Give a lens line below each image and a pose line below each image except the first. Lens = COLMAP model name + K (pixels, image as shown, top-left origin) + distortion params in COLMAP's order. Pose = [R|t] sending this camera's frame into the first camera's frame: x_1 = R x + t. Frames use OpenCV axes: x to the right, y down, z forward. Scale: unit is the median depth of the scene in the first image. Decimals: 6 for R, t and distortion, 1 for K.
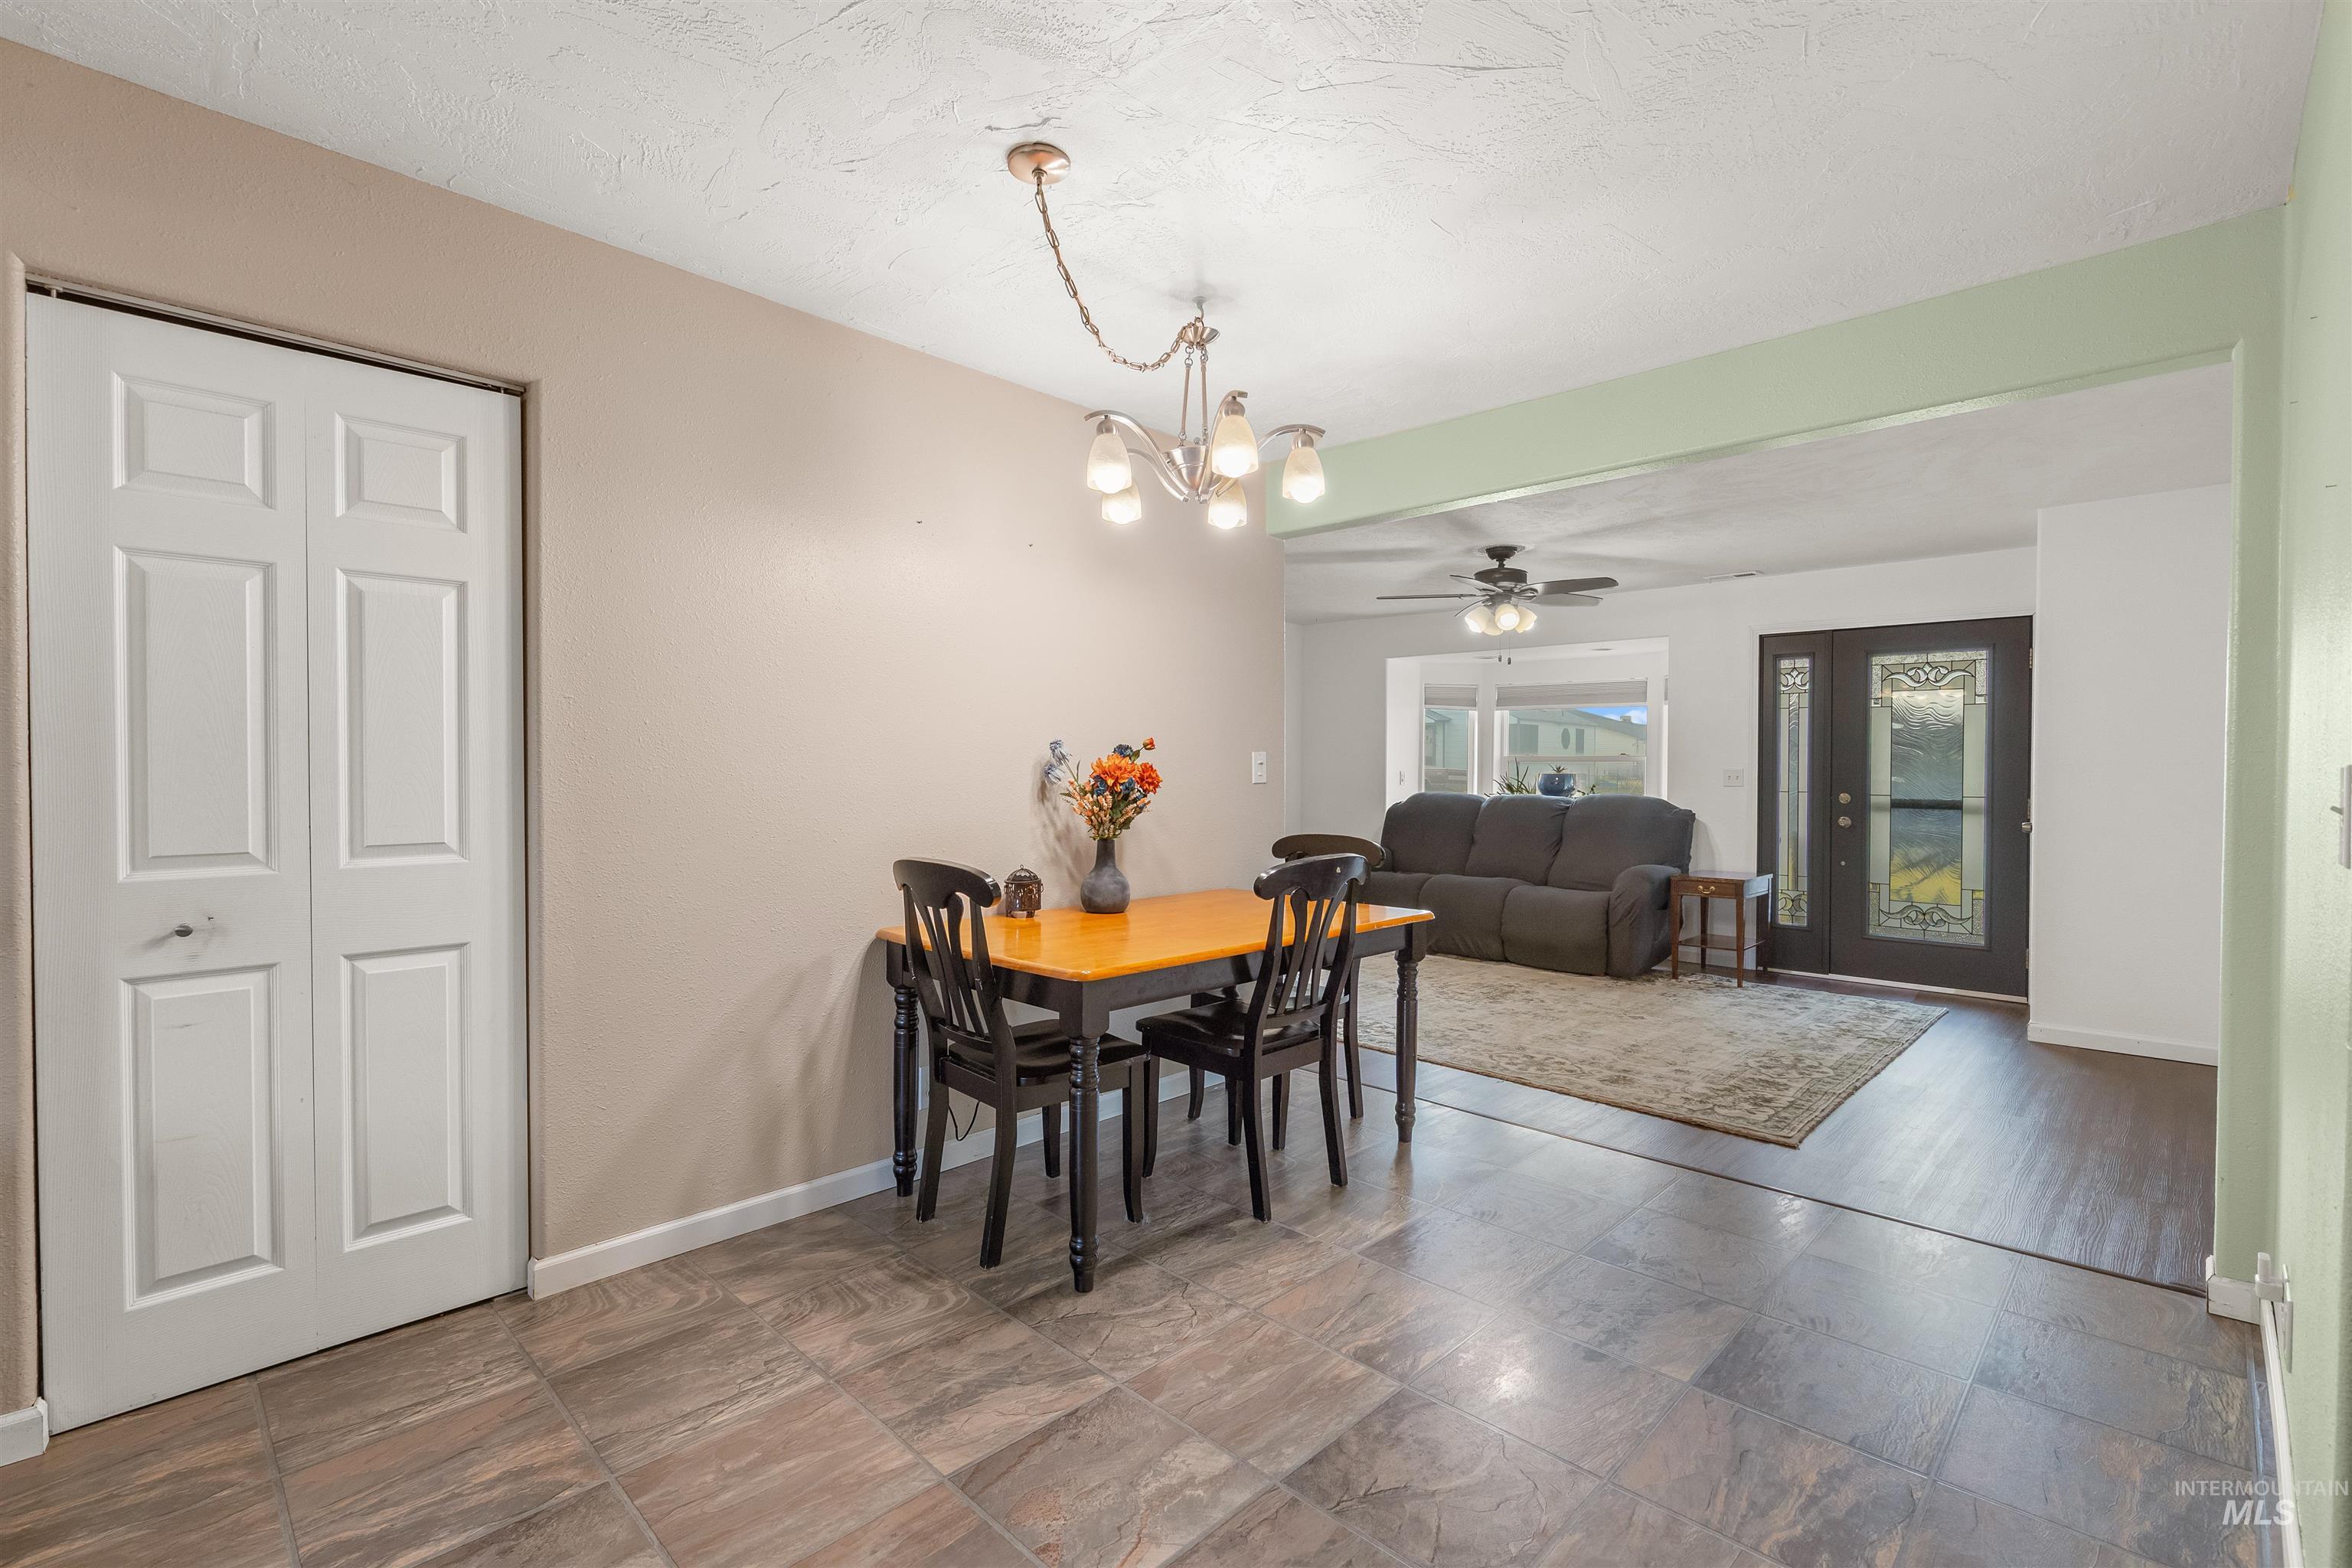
lens RADIAL K [[1060.5, 0, 1171.7], [0, 1060.5, 774.9], [0, 0, 1]] dist [0.004834, 0.000112]
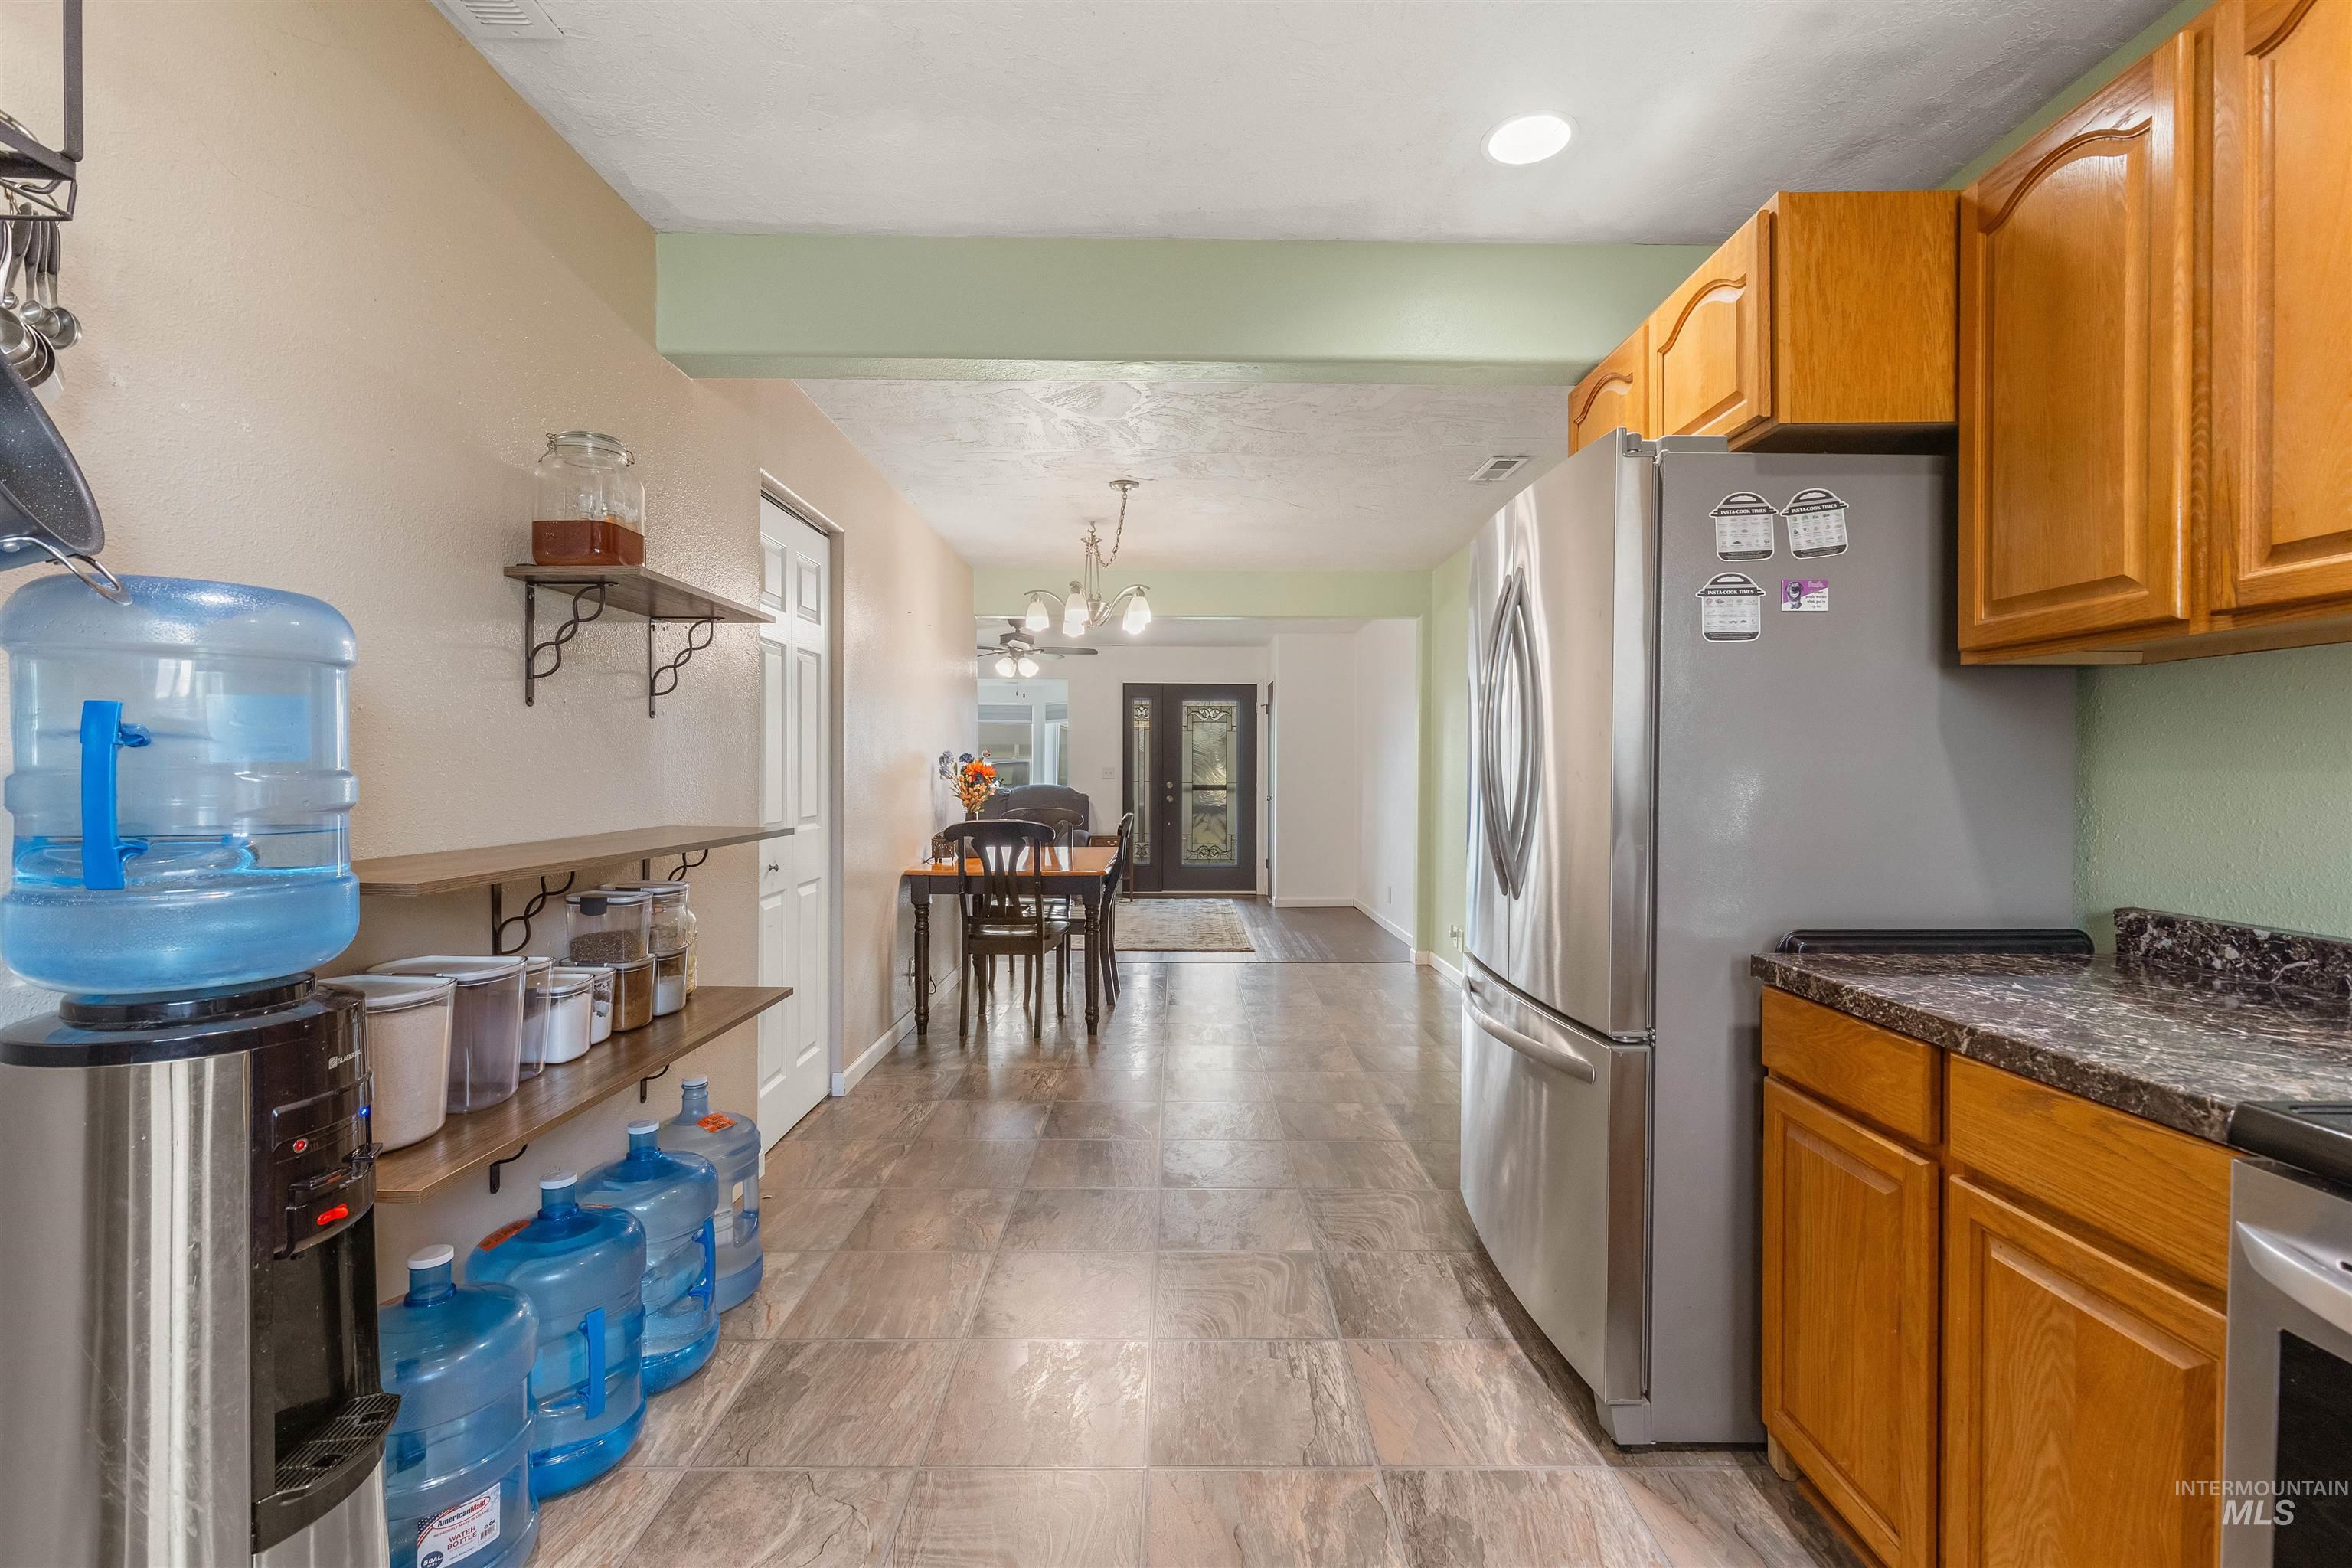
lens RADIAL K [[1060.5, 0, 1177.0], [0, 1060.5, 777.6], [0, 0, 1]] dist [0.004834, 0.000112]
pose [[0.714454, -0.009868, 0.699613, -1.040661], [0.007131, 0.999951, 0.006822, -0.001569], [-0.699646, 0.000115, 0.714490, -0.393744]]
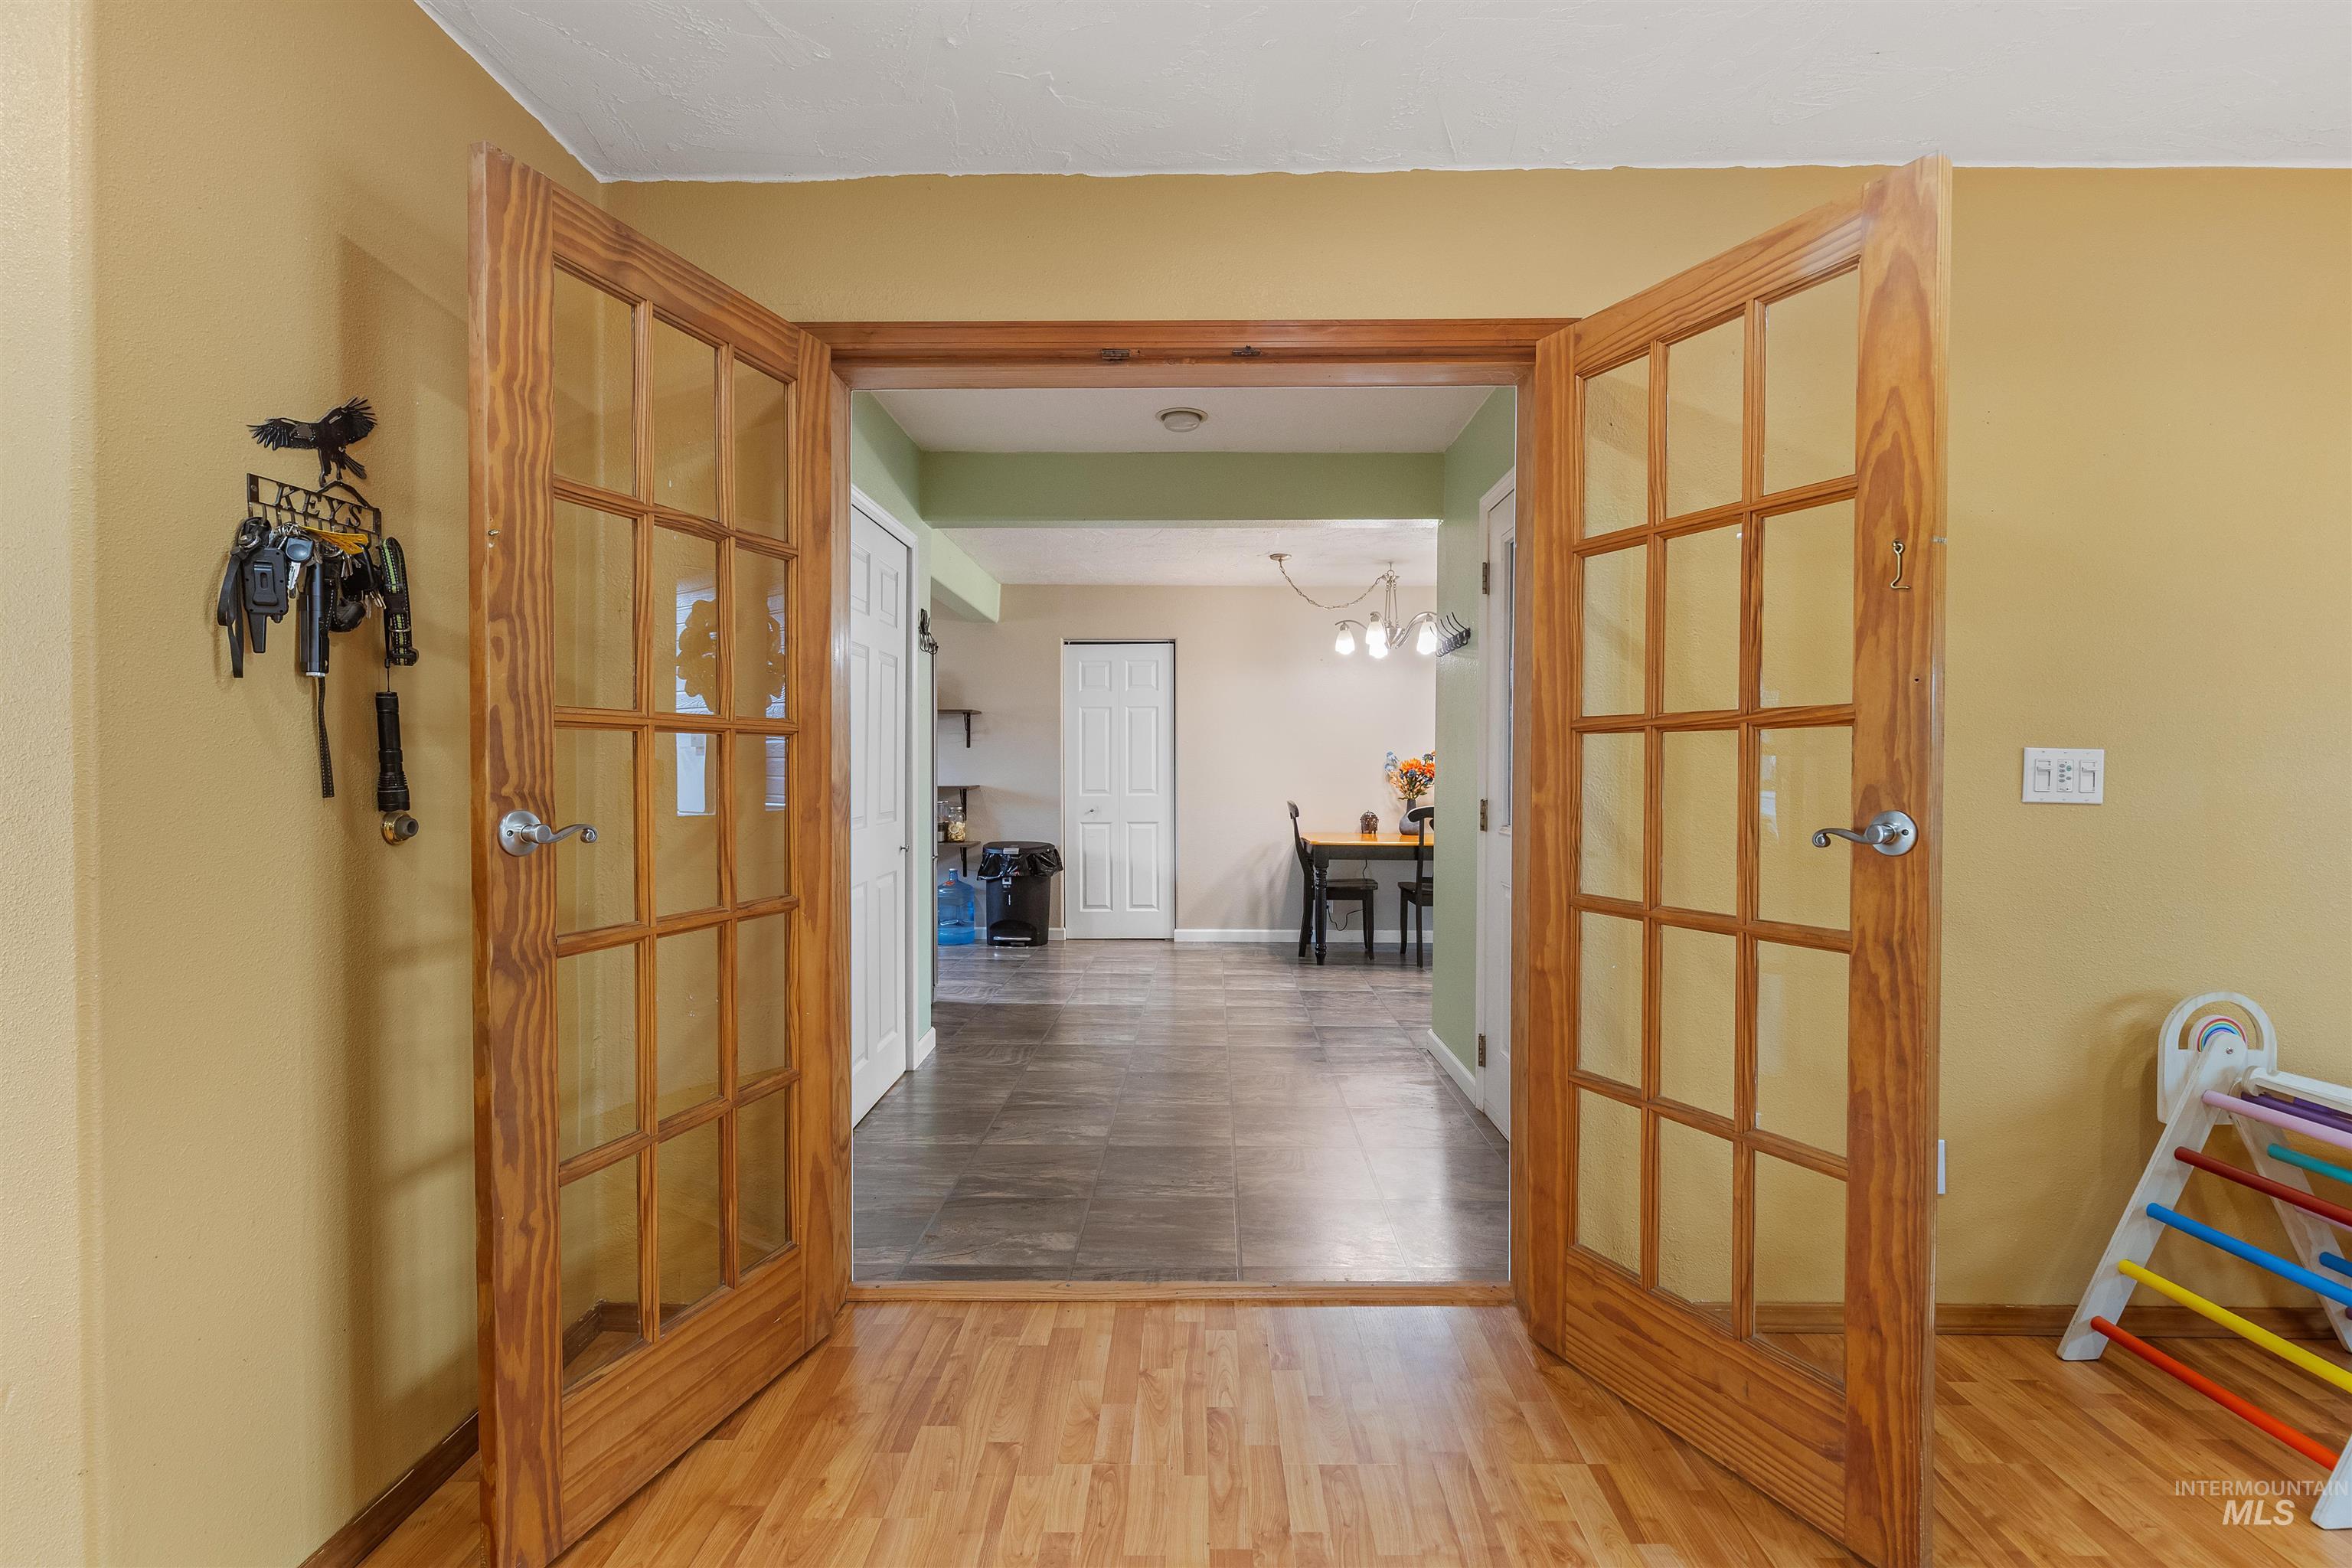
lens RADIAL K [[1060.5, 0, 1182.0], [0, 1060.5, 774.2], [0, 0, 1]] dist [0.004834, 0.000112]
pose [[0.684785, 0.003836, -0.728736, 1.413876], [-0.001758, 0.999992, 0.003612, 0.005513], [0.728743, -0.001192, 0.684786, -0.924023]]
